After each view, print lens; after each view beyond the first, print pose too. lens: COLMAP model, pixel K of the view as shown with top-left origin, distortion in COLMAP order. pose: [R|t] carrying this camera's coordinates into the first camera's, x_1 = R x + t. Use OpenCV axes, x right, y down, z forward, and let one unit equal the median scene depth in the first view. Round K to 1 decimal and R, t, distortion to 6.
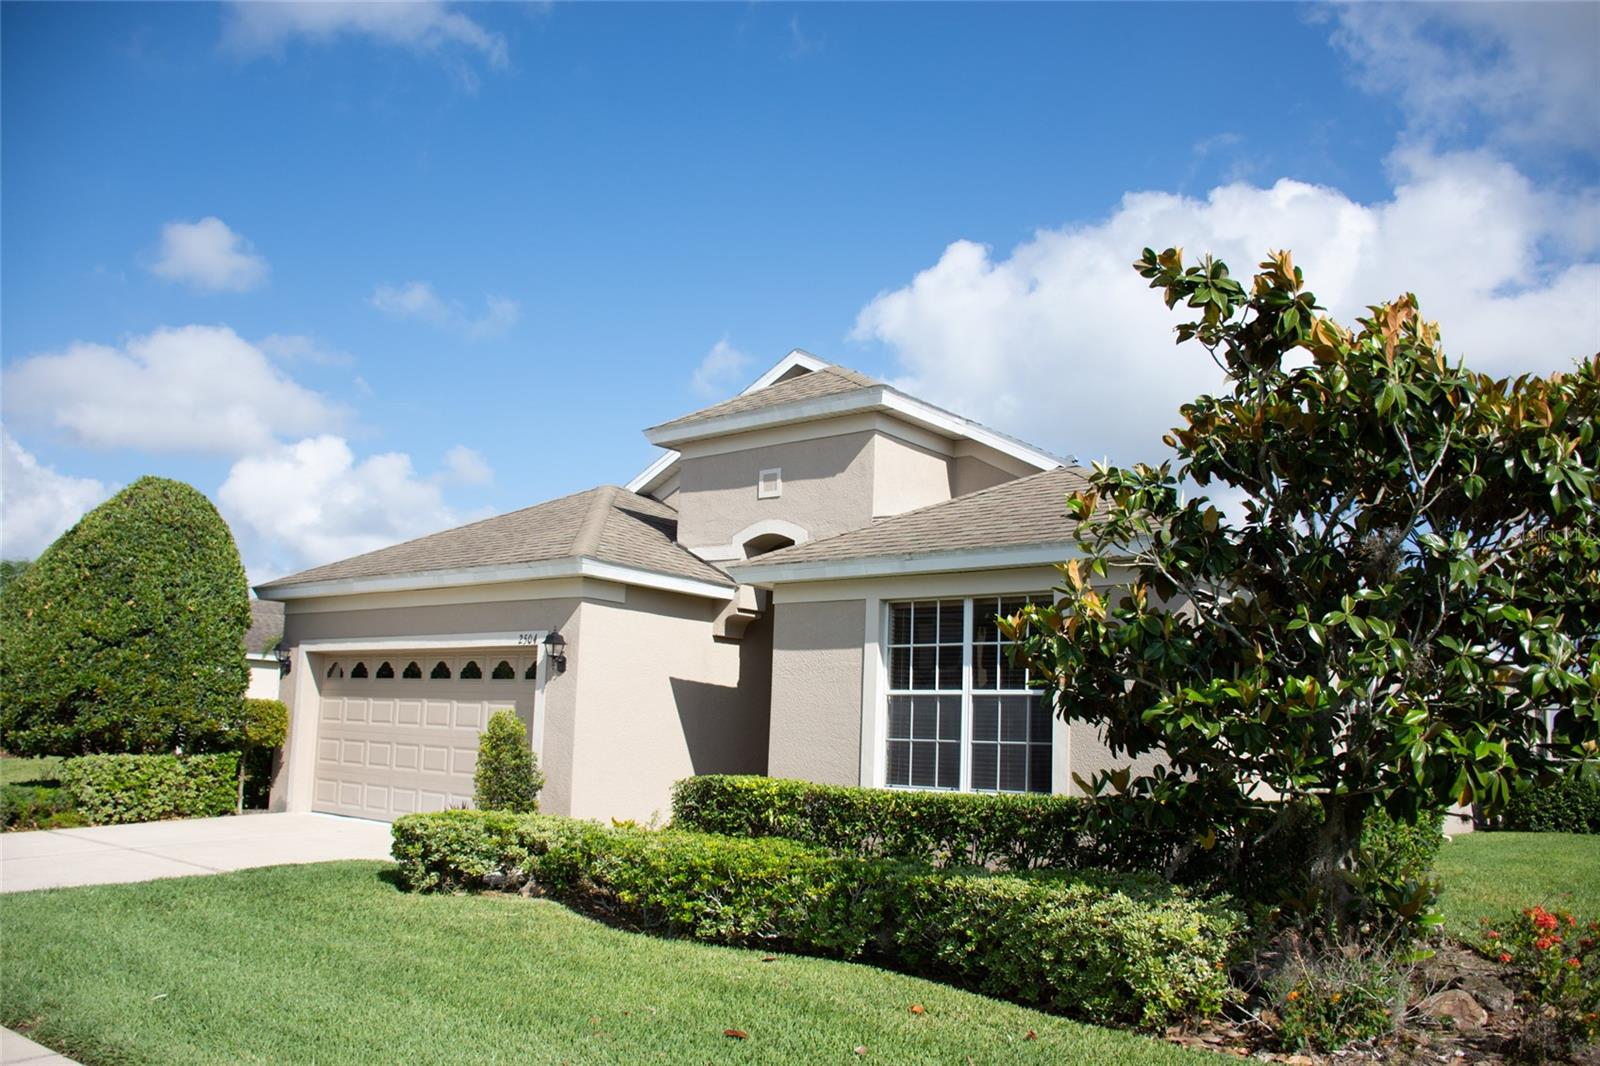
lens RADIAL K [[1264.8, 0, 800.0], [0, 1264.8, 533.0], [0, 0, 1]] dist [-0.149587, 0.102555]
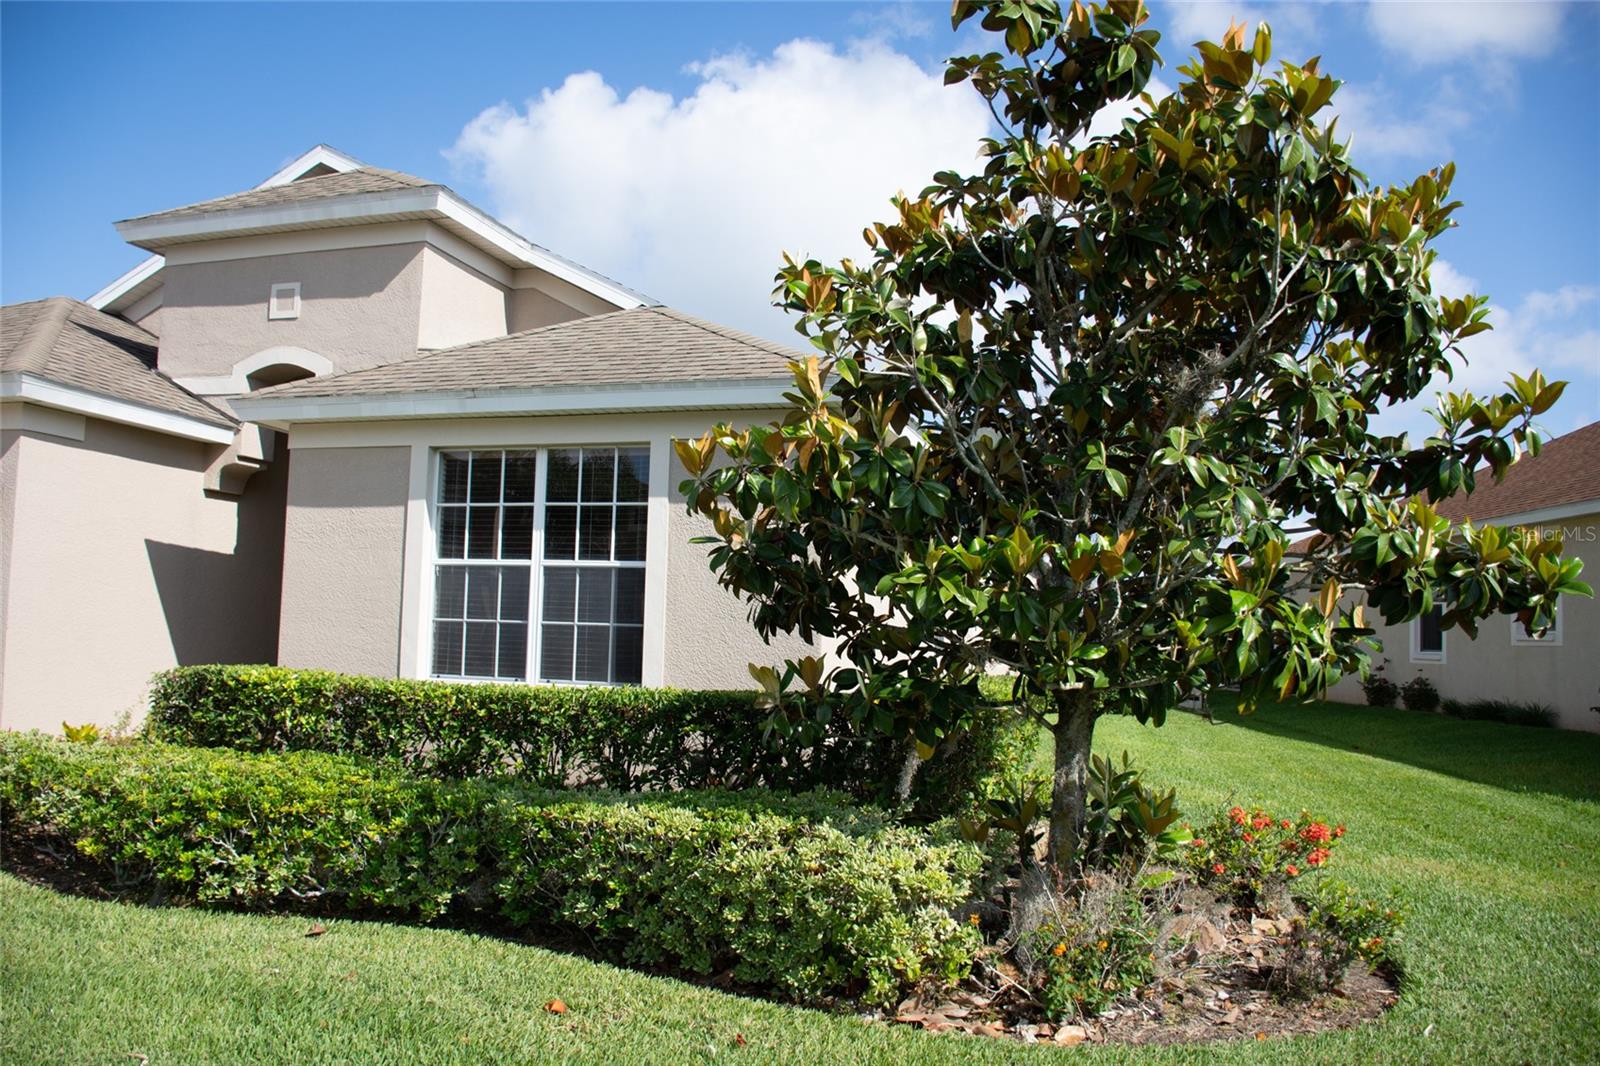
lens RADIAL K [[1264.8, 0, 800.0], [0, 1264.8, 533.0], [0, 0, 1]] dist [-0.149587, 0.102555]
pose [[0.920943, 0.021347, 0.389112, -0.030162], [-0.057447, 0.995027, 0.081374, 0.031610], [-0.385439, -0.097294, 0.917589, 0.187991]]
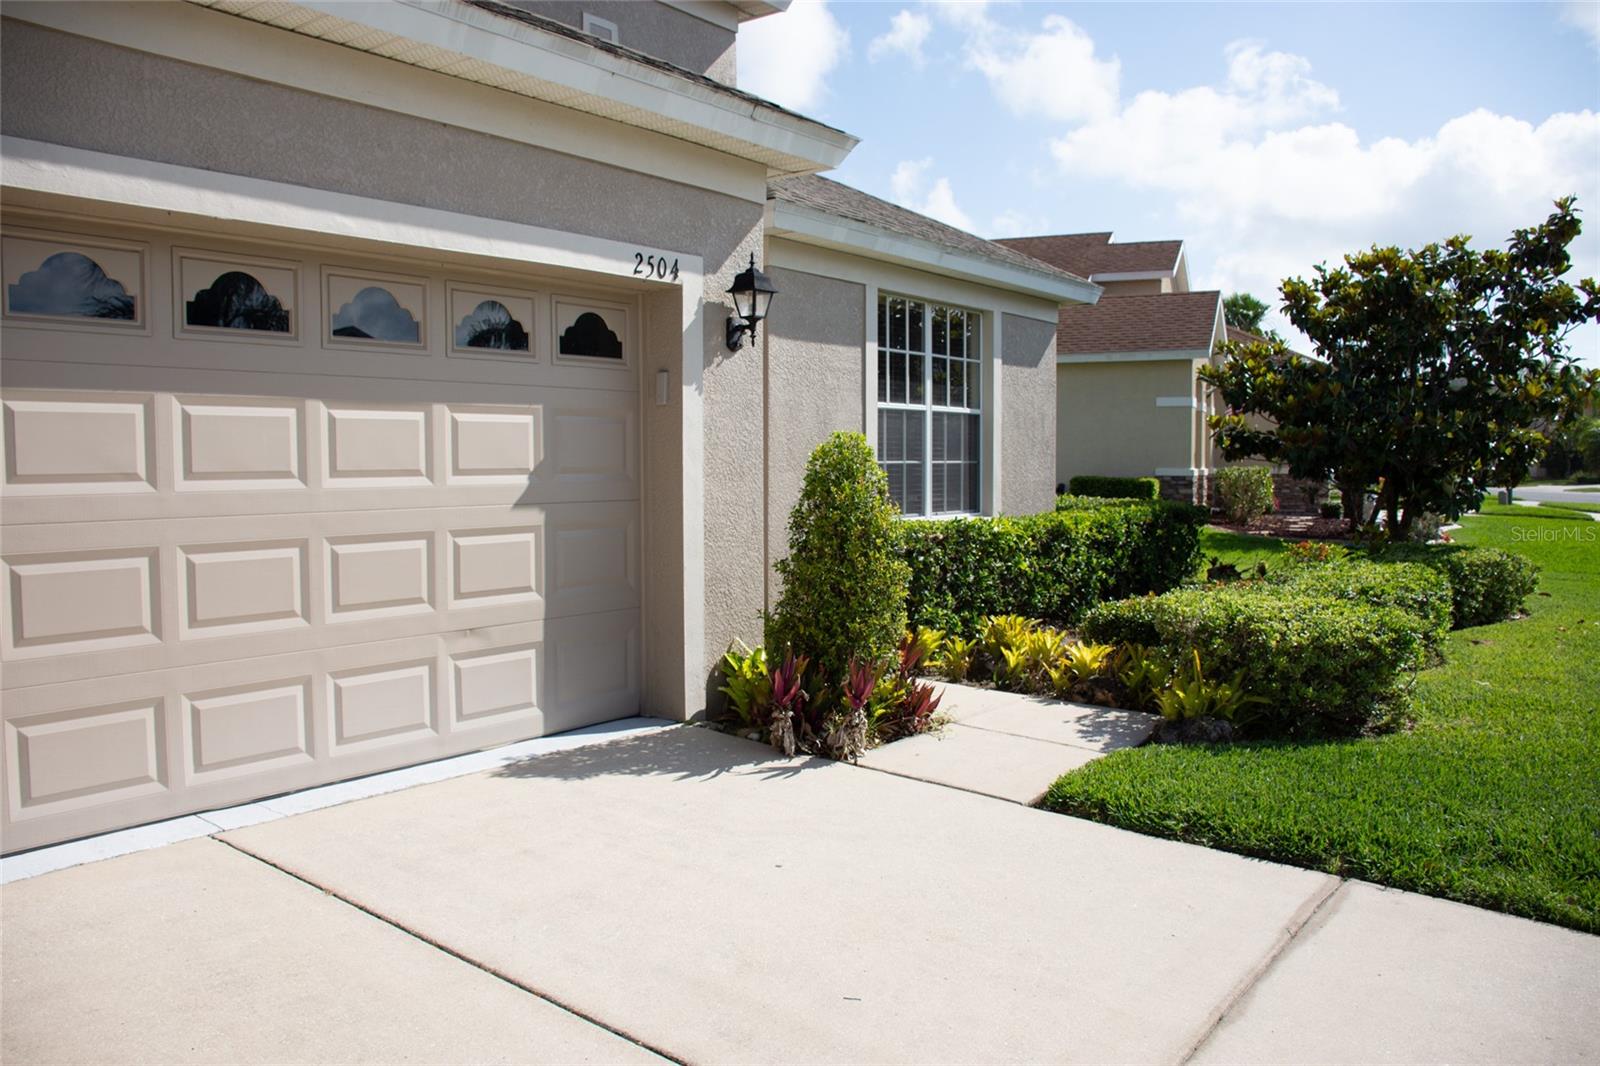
lens RADIAL K [[1264.8, 0, 800.0], [0, 1264.8, 533.0], [0, 0, 1]] dist [-0.149587, 0.102555]
pose [[-0.056006, -0.104034, 0.992996, -0.801369], [-0.180426, 0.979237, 0.092416, 0.153161], [-0.981993, -0.173986, -0.073613, 1.186448]]
